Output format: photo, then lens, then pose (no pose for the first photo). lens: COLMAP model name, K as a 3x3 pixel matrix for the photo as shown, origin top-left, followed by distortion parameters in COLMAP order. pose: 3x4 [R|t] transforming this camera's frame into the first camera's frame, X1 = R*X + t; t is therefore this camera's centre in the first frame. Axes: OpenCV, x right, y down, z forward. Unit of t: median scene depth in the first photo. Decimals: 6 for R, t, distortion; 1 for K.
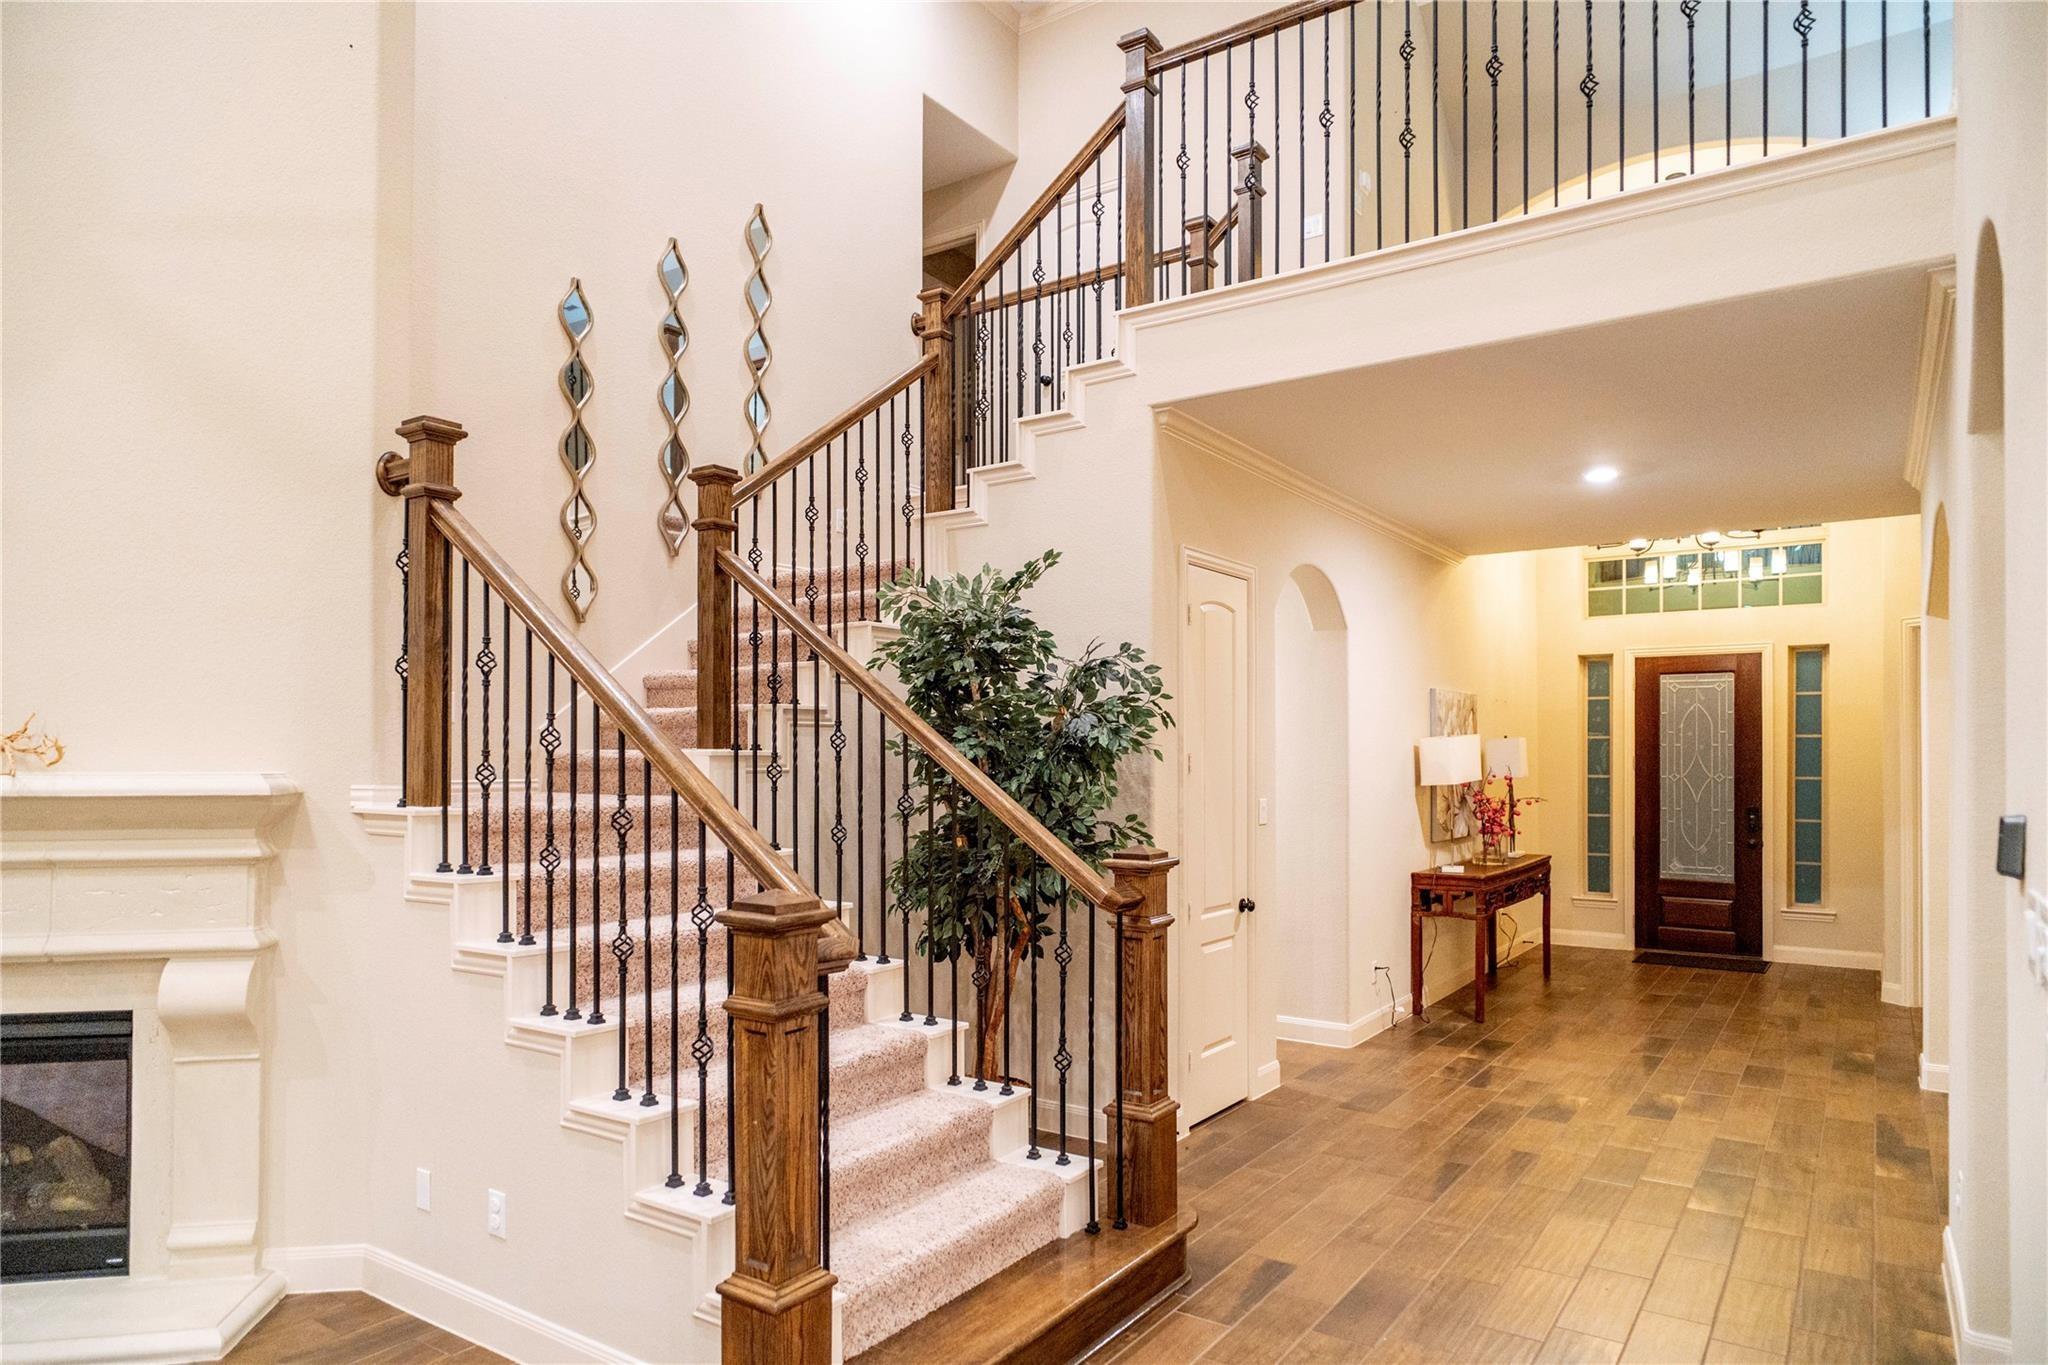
lens RADIAL K [[1205.8, 0, 1025.3], [0, 1205.8, 758.6], [0, 0, 1]] dist [0.000379, 0.000677]
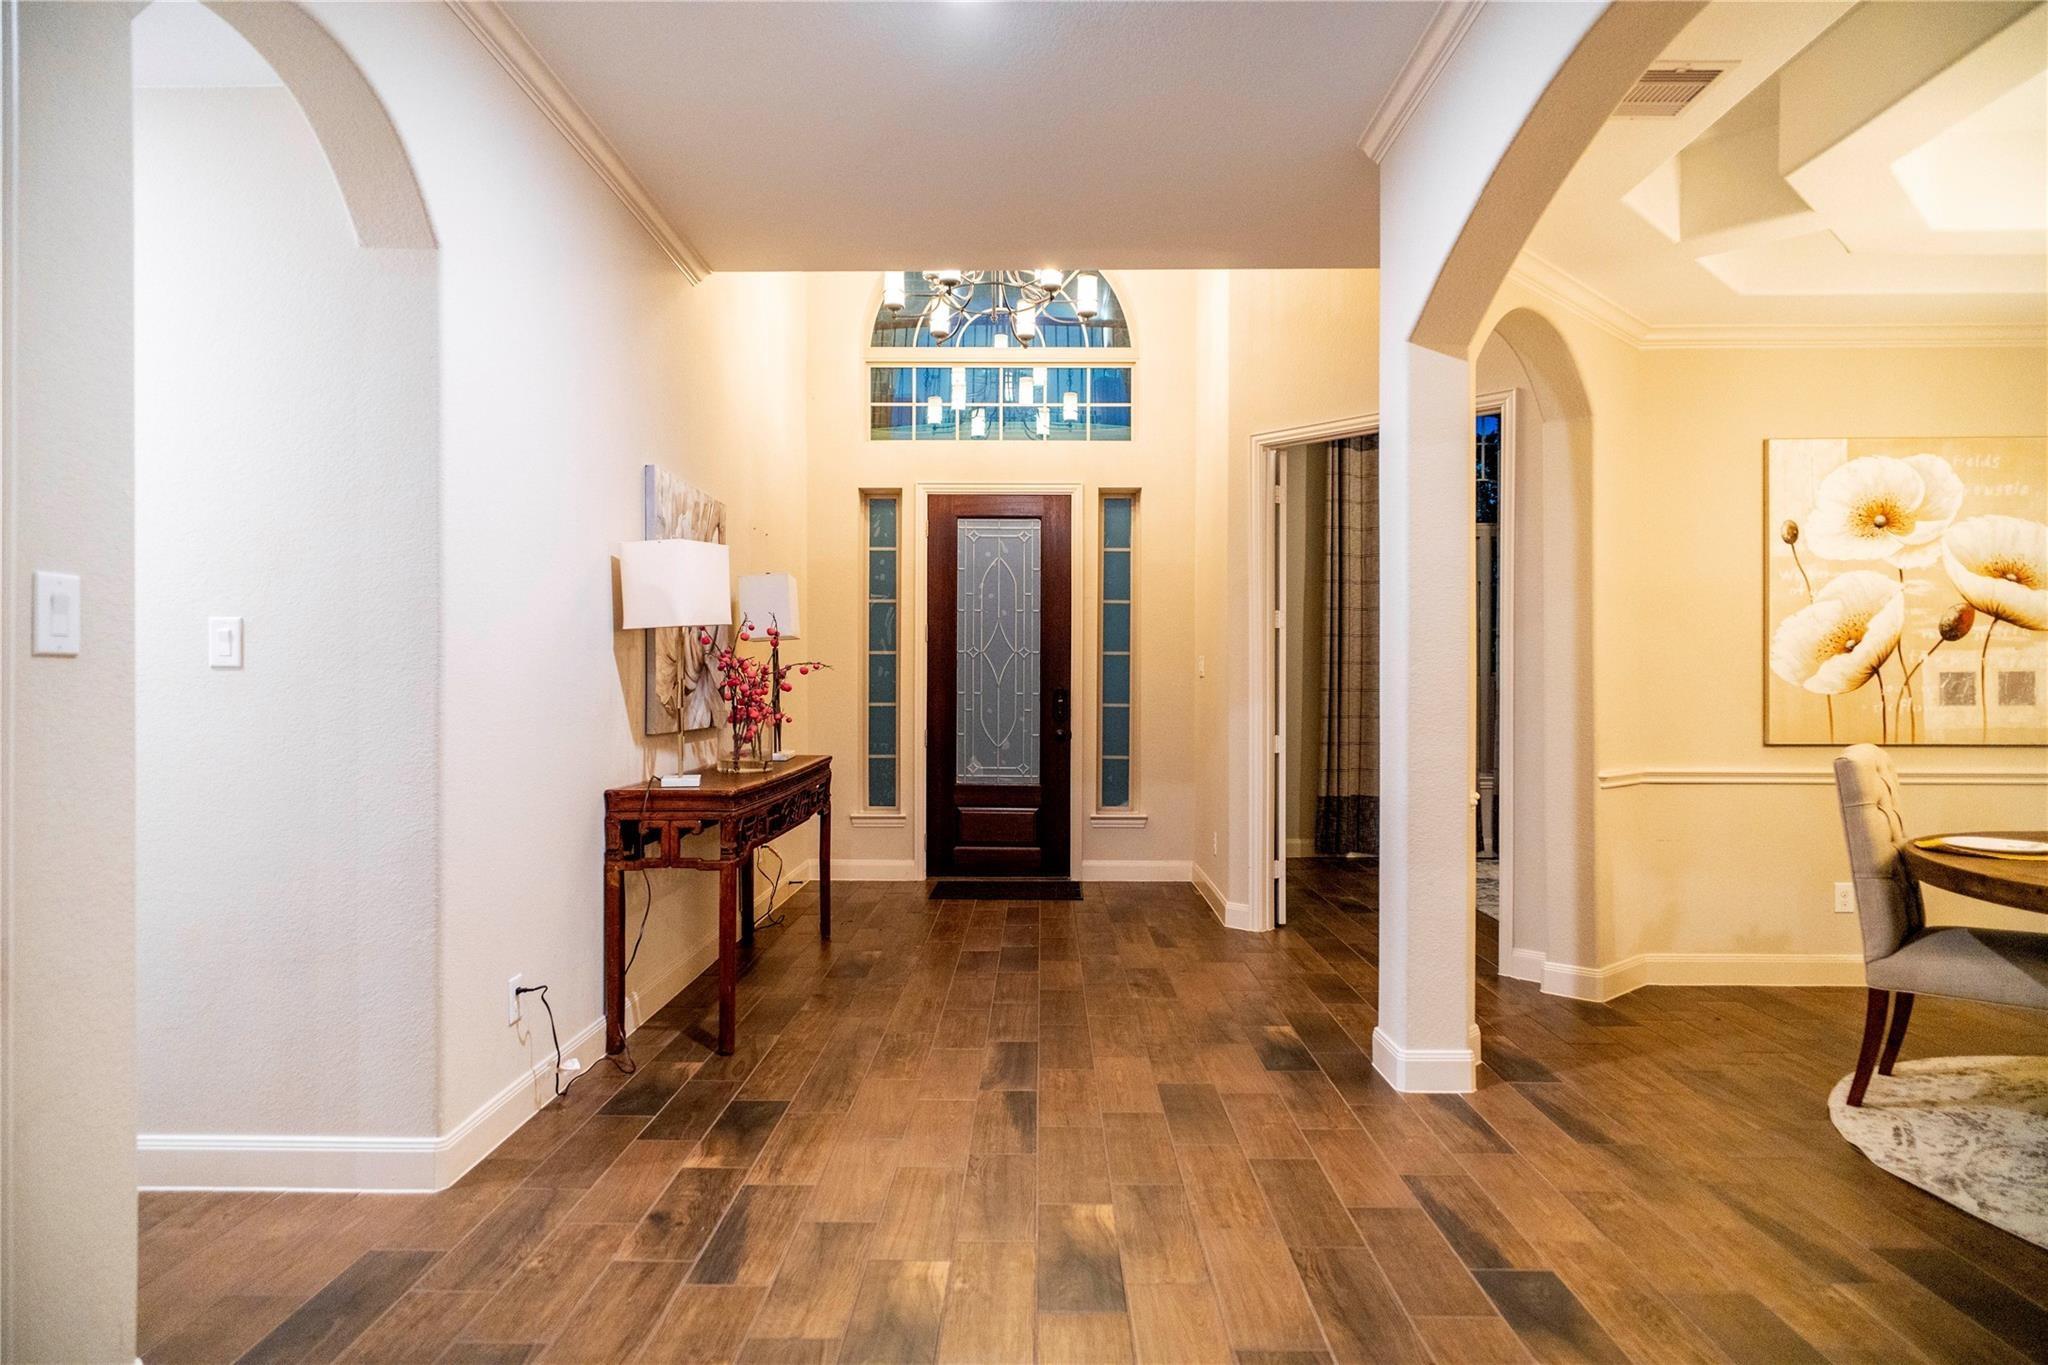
lens RADIAL K [[1220.5, 0, 1024.0], [0, 1220.5, 682.5], [0, 0, 1]] dist [-0.013507, 0.000510]
pose [[0.829142, 0.001842, 0.559035, 0.158345], [-0.002787, 0.999996, 0.000839, 0.041992], [-0.559031, -0.002253, 0.829144, 0.411282]]
